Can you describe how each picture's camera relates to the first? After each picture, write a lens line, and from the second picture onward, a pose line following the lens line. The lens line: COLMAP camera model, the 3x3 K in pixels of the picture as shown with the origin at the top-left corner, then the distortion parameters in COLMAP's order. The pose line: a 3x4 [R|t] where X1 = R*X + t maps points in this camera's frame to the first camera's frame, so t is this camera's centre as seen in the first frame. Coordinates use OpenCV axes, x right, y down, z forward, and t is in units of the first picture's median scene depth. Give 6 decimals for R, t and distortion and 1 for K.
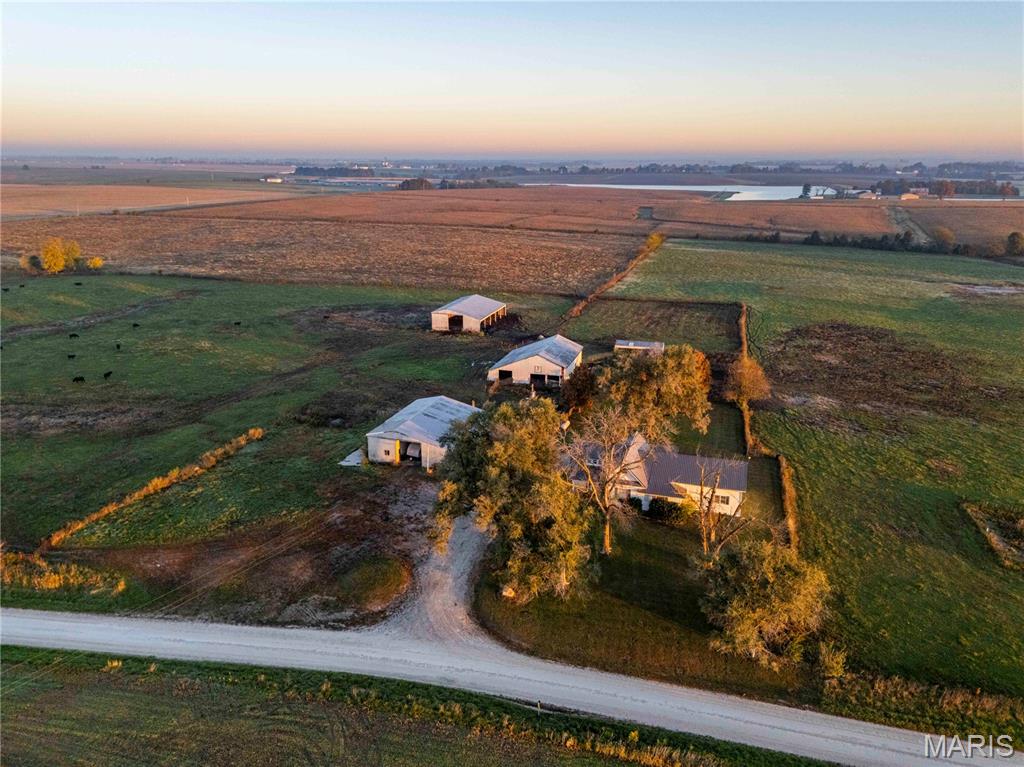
lens RADIAL K [[746.9, 0, 513.3], [0, 746.9, 384.3], [0, 0, 1]] dist [0.070936, -0.056063]
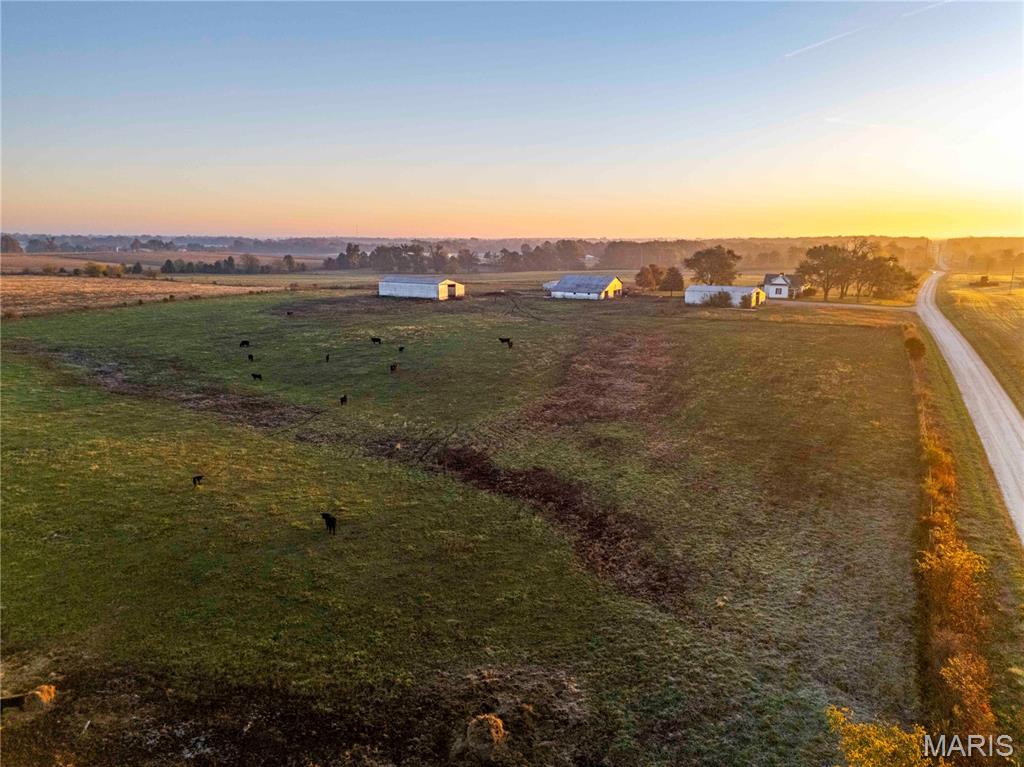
lens RADIAL K [[746.9, 0, 512.5], [0, 746.9, 389.3], [0, 0, 1]] dist [0.070936, -0.056063]
pose [[0.234857, -0.195113, 0.952246, -1.427919], [0.279034, 0.951948, 0.126232, -0.067722], [-0.931119, 0.236062, 0.278015, 0.745431]]
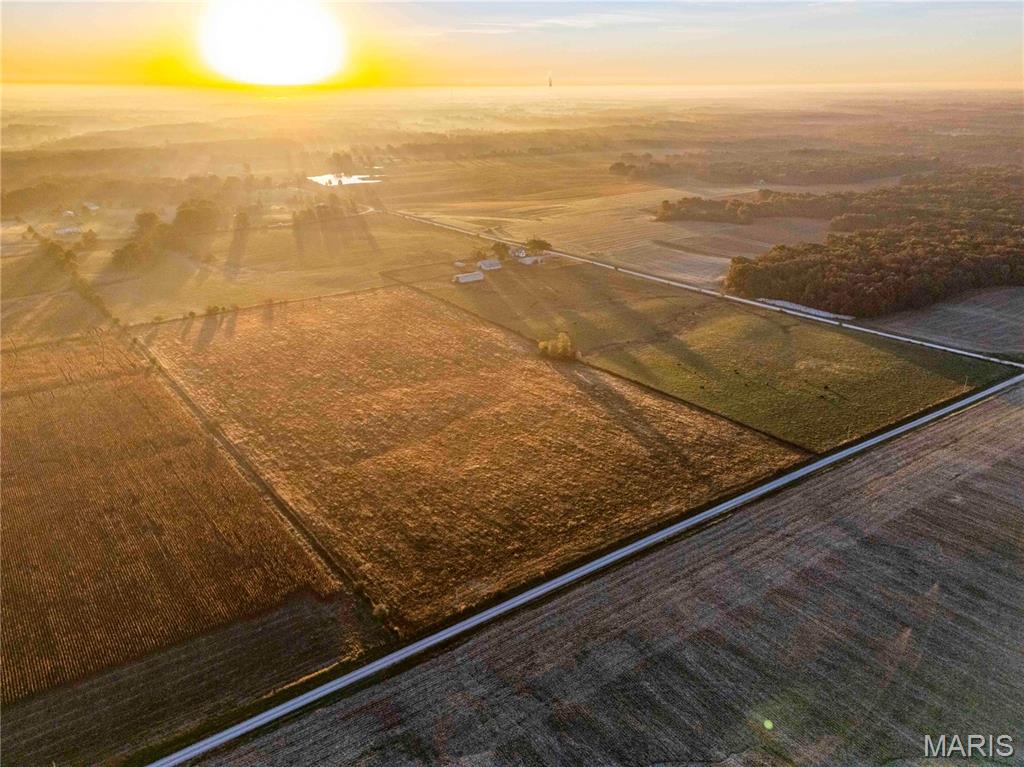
lens RADIAL K [[746.9, 0, 510.0], [0, 746.9, 379.5], [0, 0, 1]] dist [0.070936, -0.056063]
pose [[-0.785426, -0.225988, 0.576225, -2.695363], [0.178106, 0.809070, 0.560075, -1.886194], [-0.592777, 0.542527, -0.595214, 3.821791]]
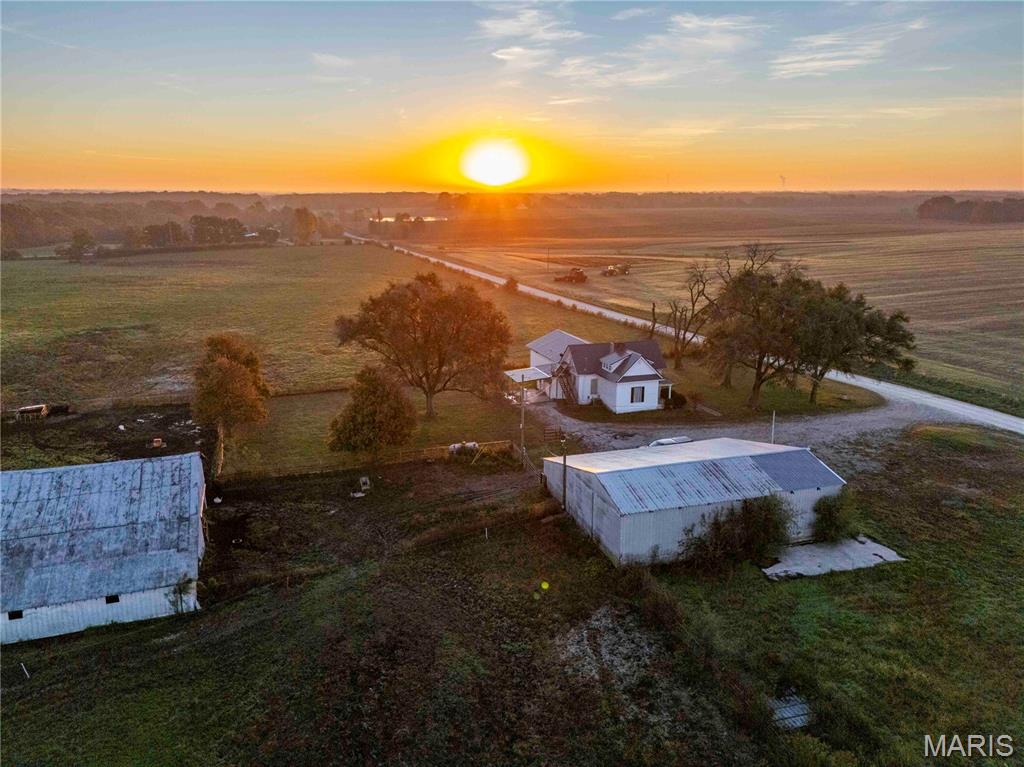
lens RADIAL K [[746.9, 0, 517.7], [0, 746.9, 387.2], [0, 0, 1]] dist [0.070936, -0.056063]
pose [[-0.585902, -0.208327, 0.783147, -0.308808], [0.230965, 0.883383, 0.407786, -0.166125], [-0.776771, 0.419802, -0.469460, 0.942990]]
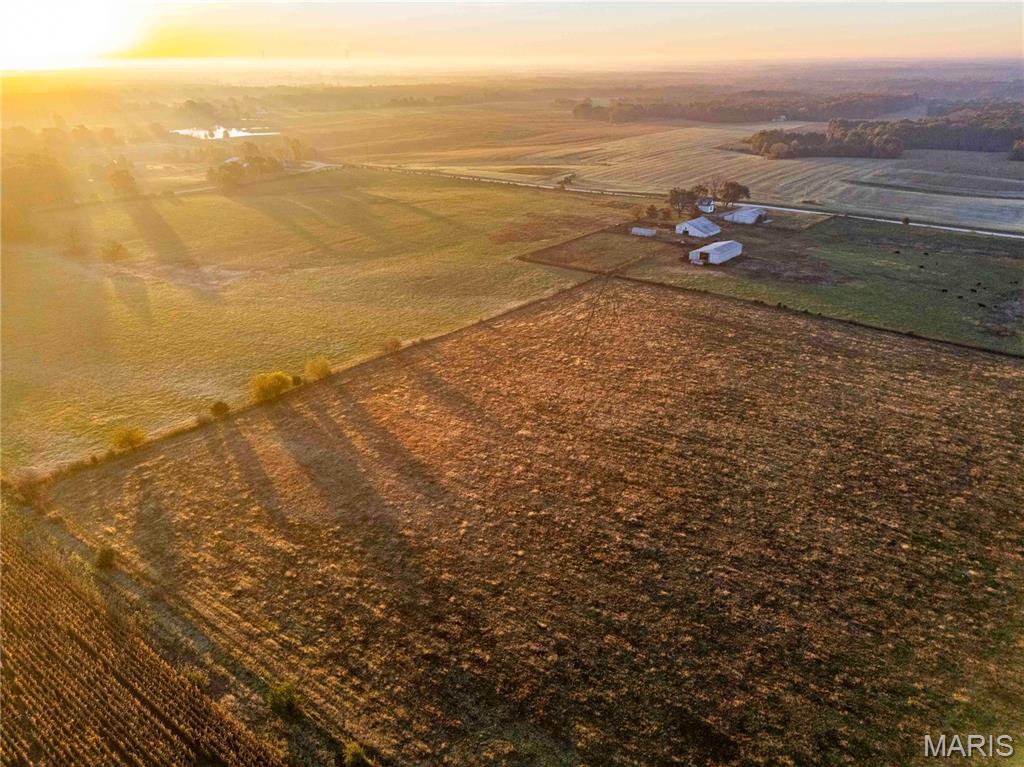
lens RADIAL K [[746.9, 0, 512.8], [0, 746.9, 384.2], [0, 0, 1]] dist [0.070936, -0.056063]
pose [[-0.915979, -0.155109, 0.370031, -0.381152], [0.120618, 0.773138, 0.622662, -1.176835], [-0.382666, 0.614978, -0.689470, 3.094513]]
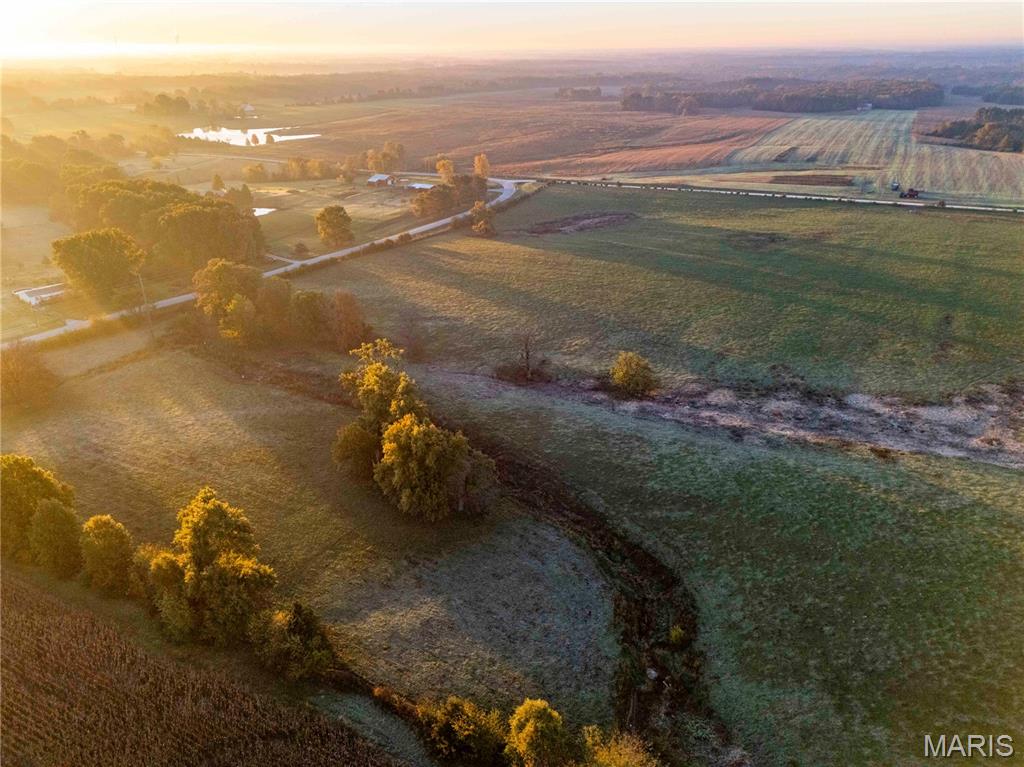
lens RADIAL K [[746.9, 0, 510.4], [0, 746.9, 384.8], [0, 0, 1]] dist [0.070936, -0.056063]
pose [[-0.974443, -0.088487, 0.206471, 1.496117], [0.068763, 0.757522, 0.649178, -1.036770], [-0.213850, 0.646785, -0.732077, 2.727765]]
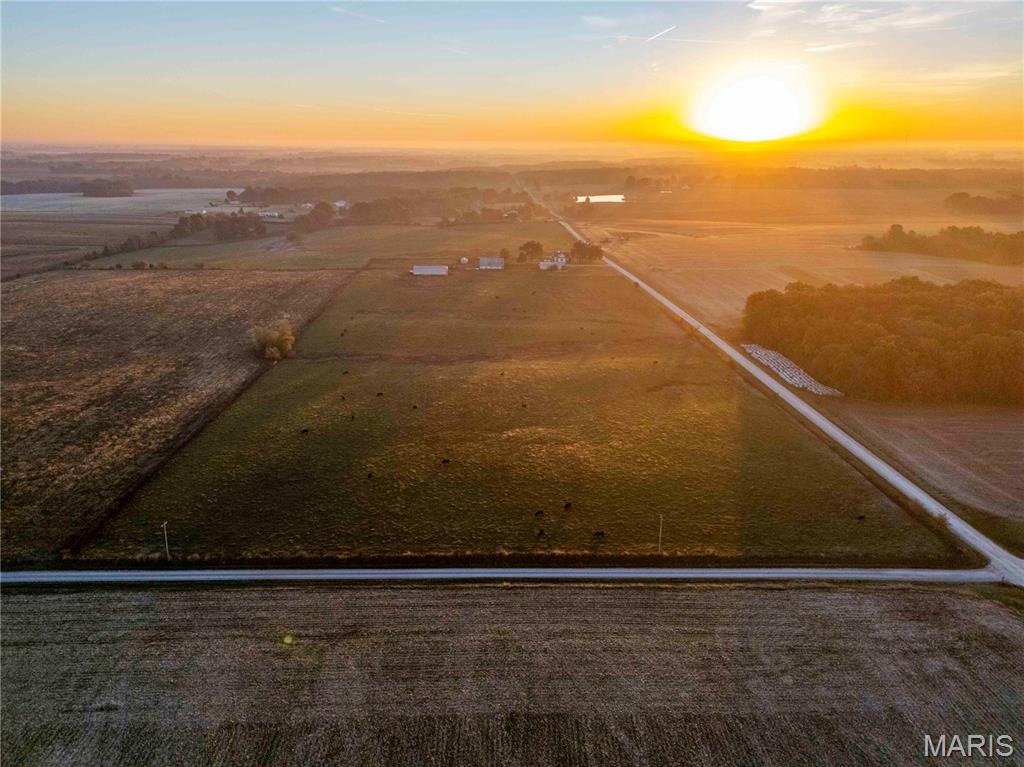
lens RADIAL K [[746.9, 0, 516.6], [0, 746.9, 369.3], [0, 0, 1]] dist [0.070936, -0.056063]
pose [[-0.309516, -0.278018, 0.909344, -3.245736], [0.270906, 0.890891, 0.364585, -0.814130], [-0.911488, 0.359191, -0.200428, 1.722736]]
